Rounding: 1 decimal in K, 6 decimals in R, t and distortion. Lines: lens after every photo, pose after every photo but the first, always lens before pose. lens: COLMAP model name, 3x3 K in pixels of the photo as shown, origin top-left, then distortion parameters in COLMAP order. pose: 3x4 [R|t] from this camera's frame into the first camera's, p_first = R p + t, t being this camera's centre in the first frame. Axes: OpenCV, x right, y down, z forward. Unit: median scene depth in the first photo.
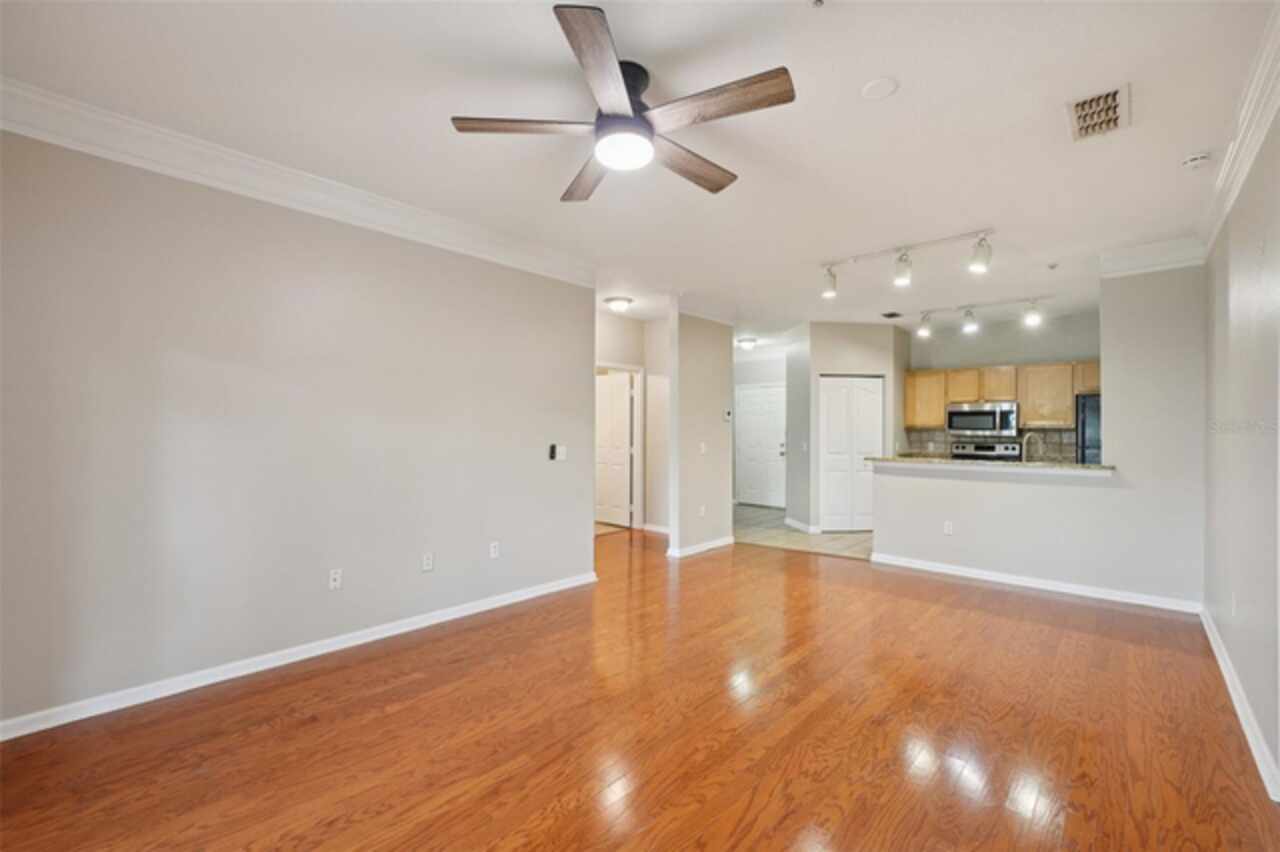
lens RADIAL K [[538.7, 0, 638.1], [0, 538.7, 432.1], [0, 0, 1]] dist [-0.001739, 0.000142]
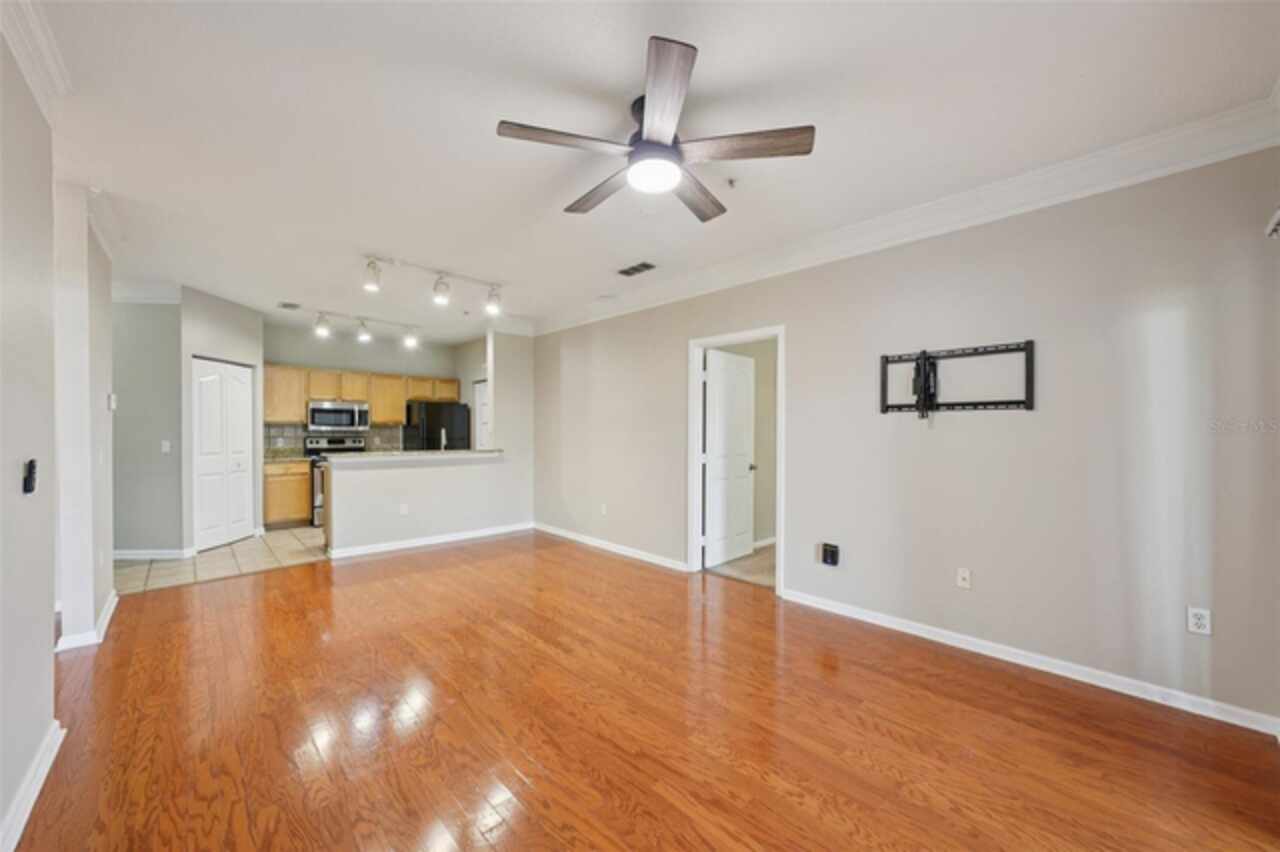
lens RADIAL K [[477.8, 0, 638.5], [0, 477.8, 434.7], [0, 0, 1]] dist [-0.019602, 0.000124]
pose [[0.064051, -0.015419, 0.997827, -0.358020], [-0.002950, 0.999873, 0.015640, -0.003327], [-0.997942, -0.003945, 0.063998, 0.348735]]
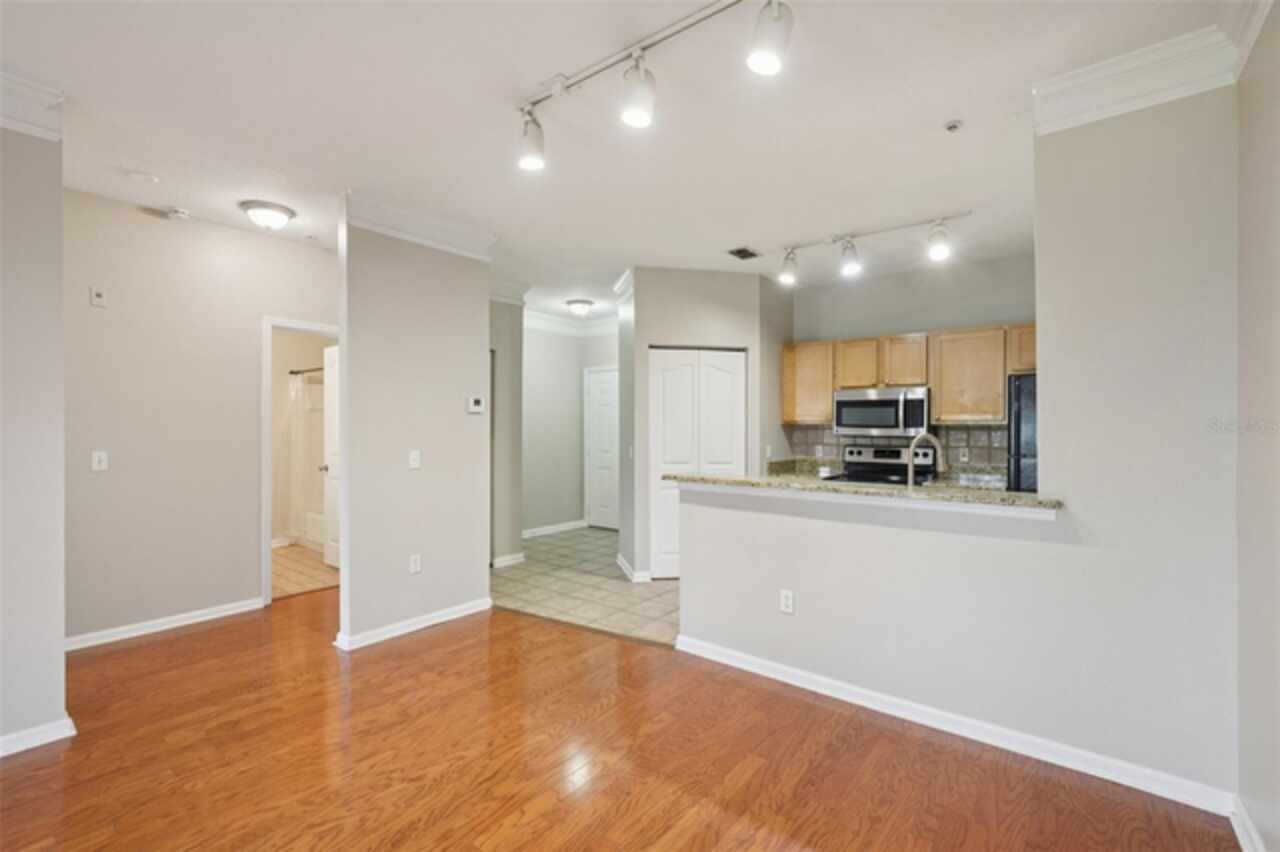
lens RADIAL K [[561.4, 0, 633.8], [0, 561.4, 428.1], [0, 0, 1]] dist [-0.001437, 0.000242]
pose [[0.997808, -0.001412, 0.066154, 0.314066], [0.001430, 0.999999, -0.000222, -0.004318], [-0.066153, 0.000316, 0.997809, 0.349319]]
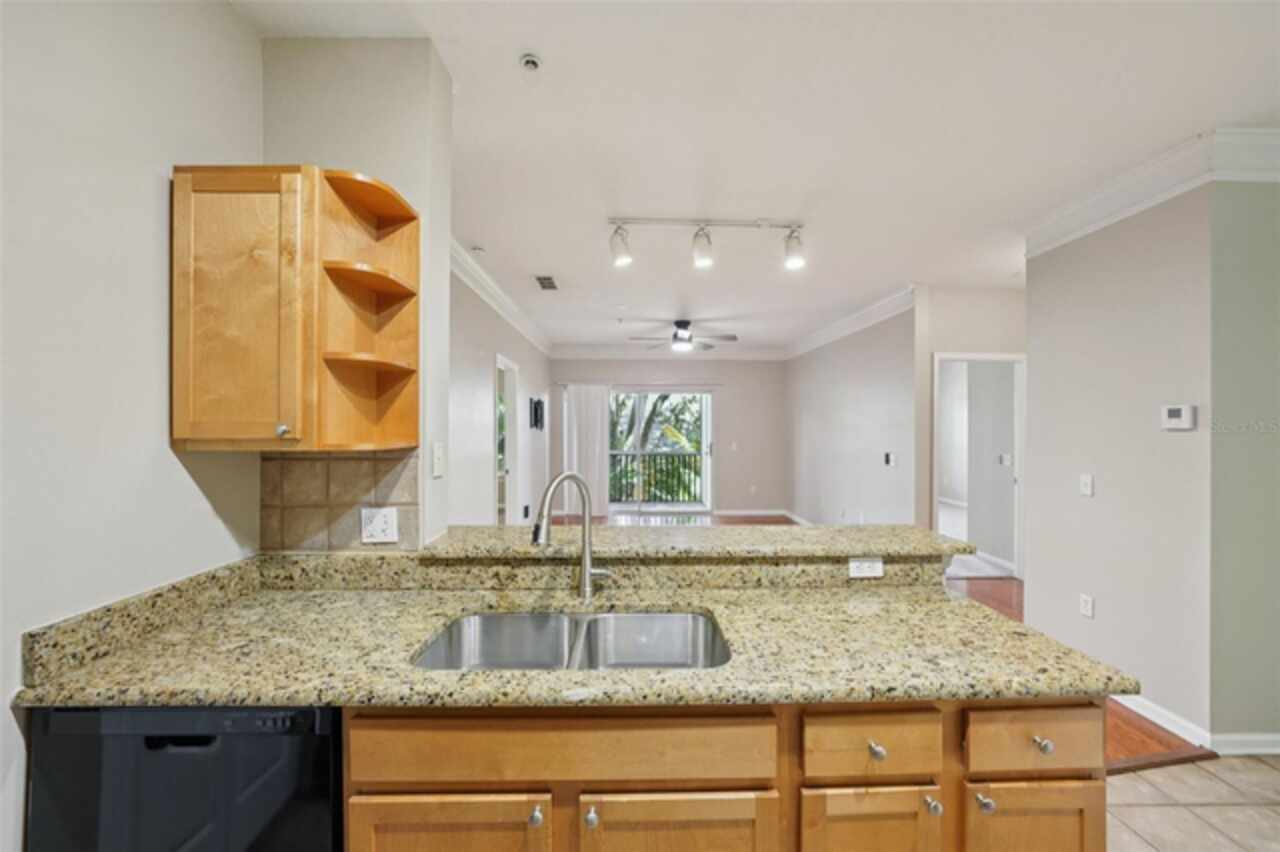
lens RADIAL K [[480.3, 0, 635.4], [0, 480.3, 432.3], [0, 0, 1]] dist [-0.017647, 0.000436]
pose [[-0.726639, -0.000438, -0.687020, 0.733905], [-0.007320, 0.999948, 0.007105, -0.020314], [0.686981, 0.010192, -0.726604, 1.005683]]
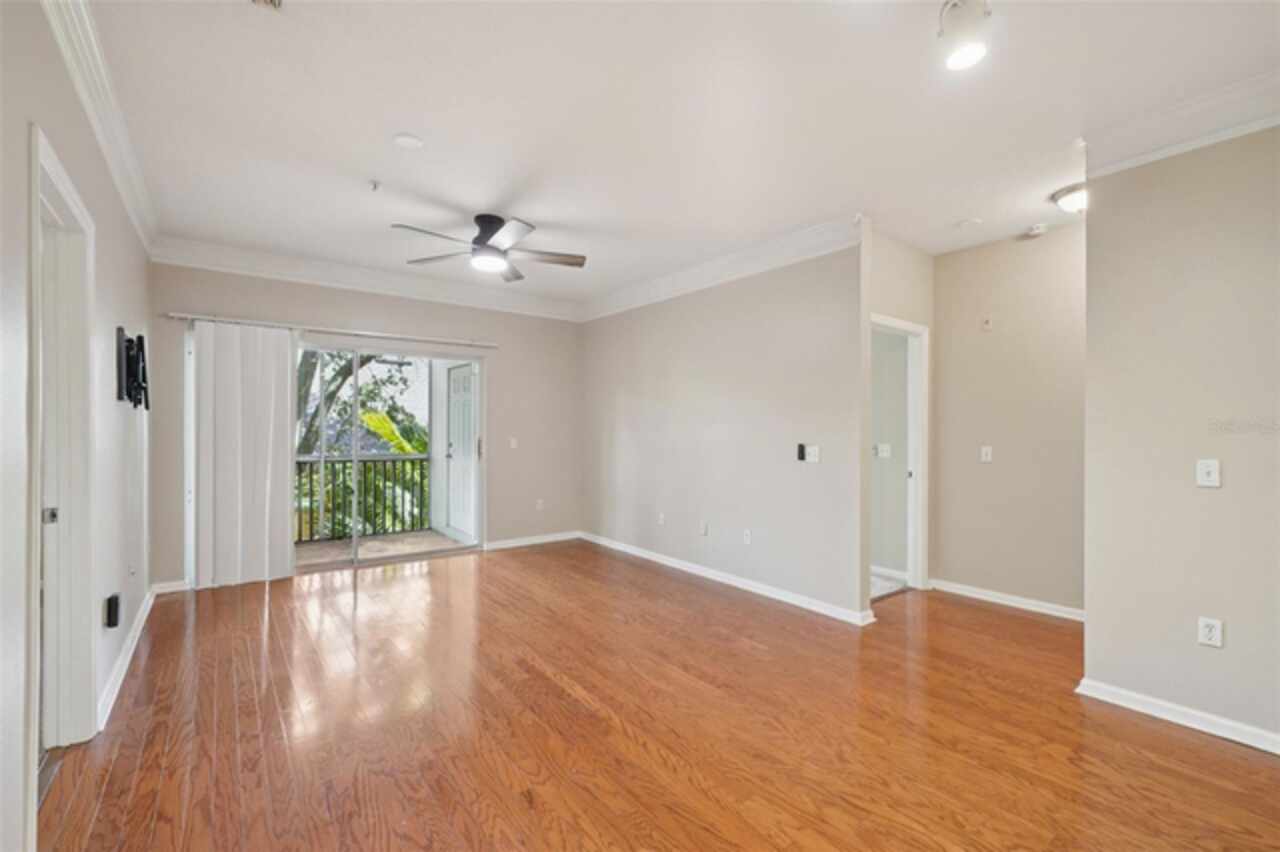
lens RADIAL K [[551.9, 0, 635.0], [0, 551.9, 429.1], [0, 0, 1]] dist [-0.008518, 0.000056]
pose [[-0.184687, -0.005541, -0.982782, 0.579777], [-0.007985, 0.999960, -0.004137, 0.002649], [0.982765, 0.007084, -0.184724, 0.640712]]
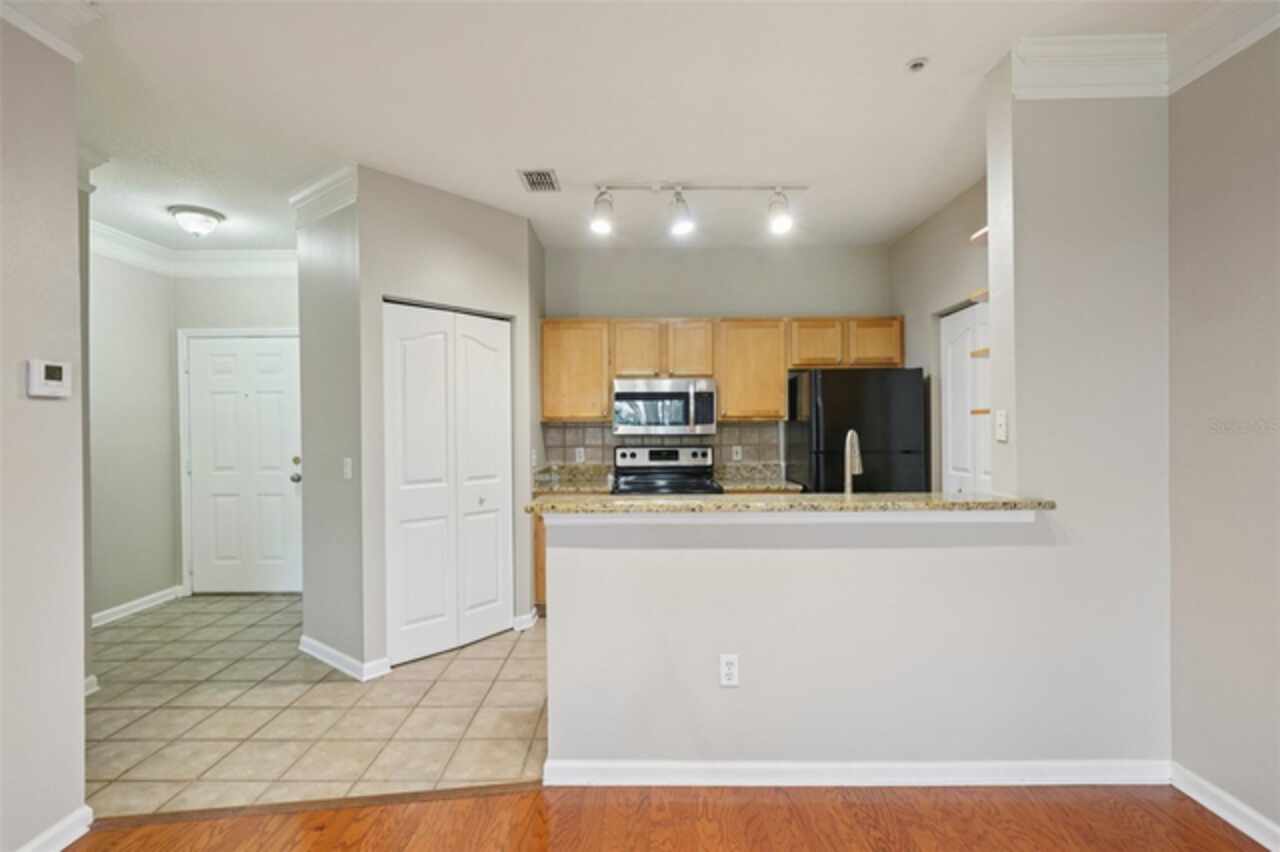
lens RADIAL K [[628.0, 0, 636.4], [0, 628.0, 429.0], [0, 0, 1]] dist [0.001955, 0.000310]
pose [[0.741202, -0.012910, 0.671158, 0.177732], [0.012272, 0.999909, 0.005681, -0.004344], [-0.671169, 0.004026, 0.741293, 0.581972]]
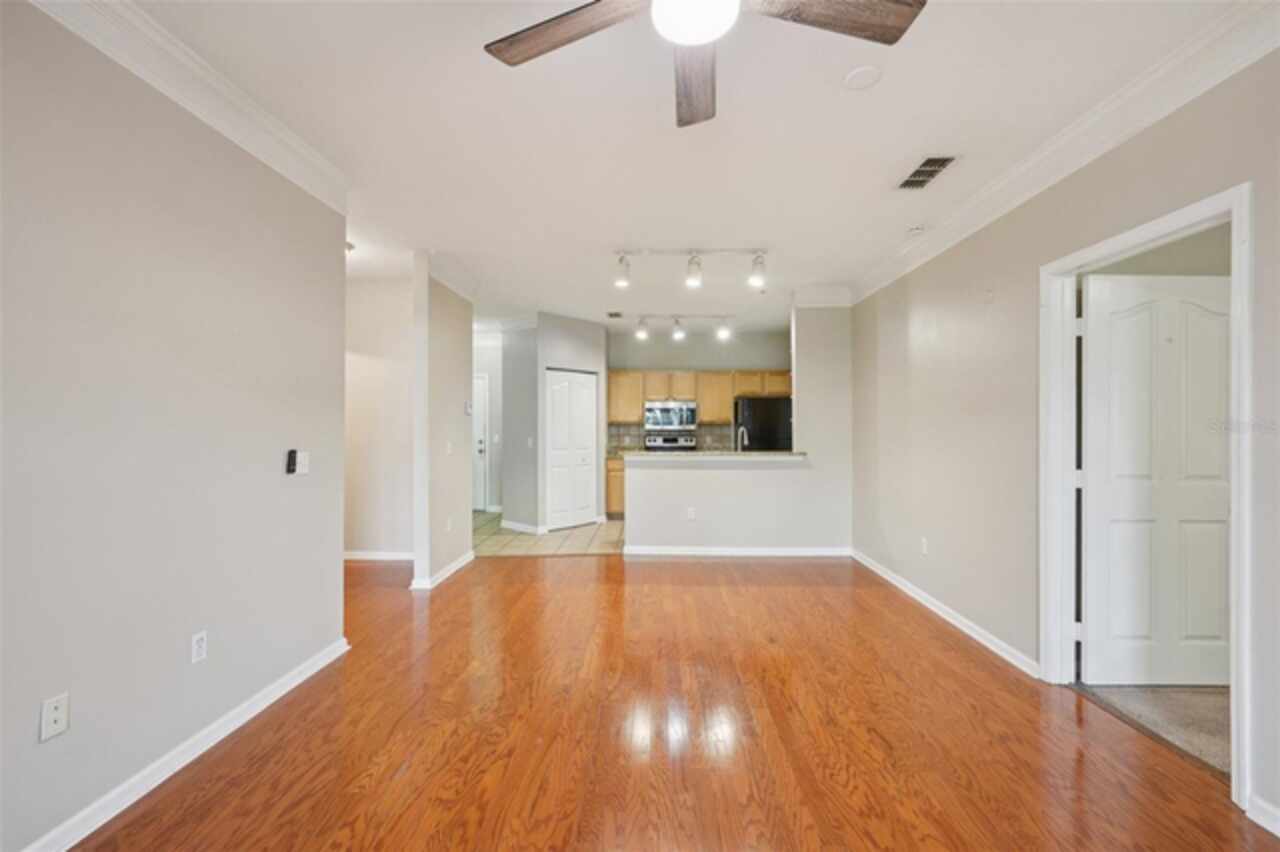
lens RADIAL K [[535.3, 0, 640.0], [0, 535.3, 426.0], [0, 0, 1]] dist [-0.010126, 0.000035]
pose [[0.757428, -0.003767, 0.652908, -0.182640], [0.005170, 0.999987, -0.000228, -0.001666], [-0.652899, 0.003549, 0.757437, 0.196451]]
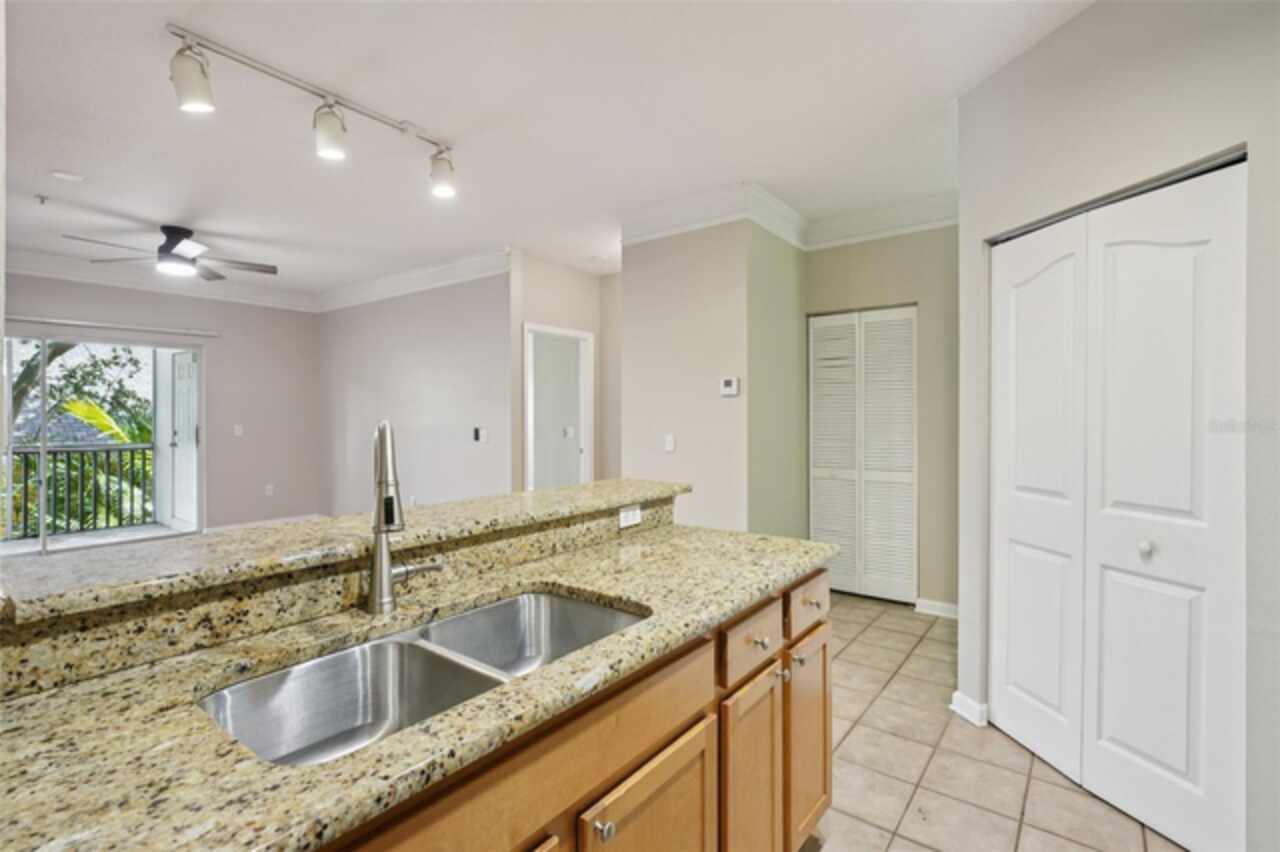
lens RADIAL K [[597.5, 0, 627.1], [0, 597.5, 412.4], [0, 0, 1]] dist [0.000360, 0.001301]
pose [[0.073587, -0.007228, -0.997263, 0.794270], [-0.001518, 0.999972, -0.007360, -0.000250], [0.997288, 0.002055, 0.073574, 0.875828]]
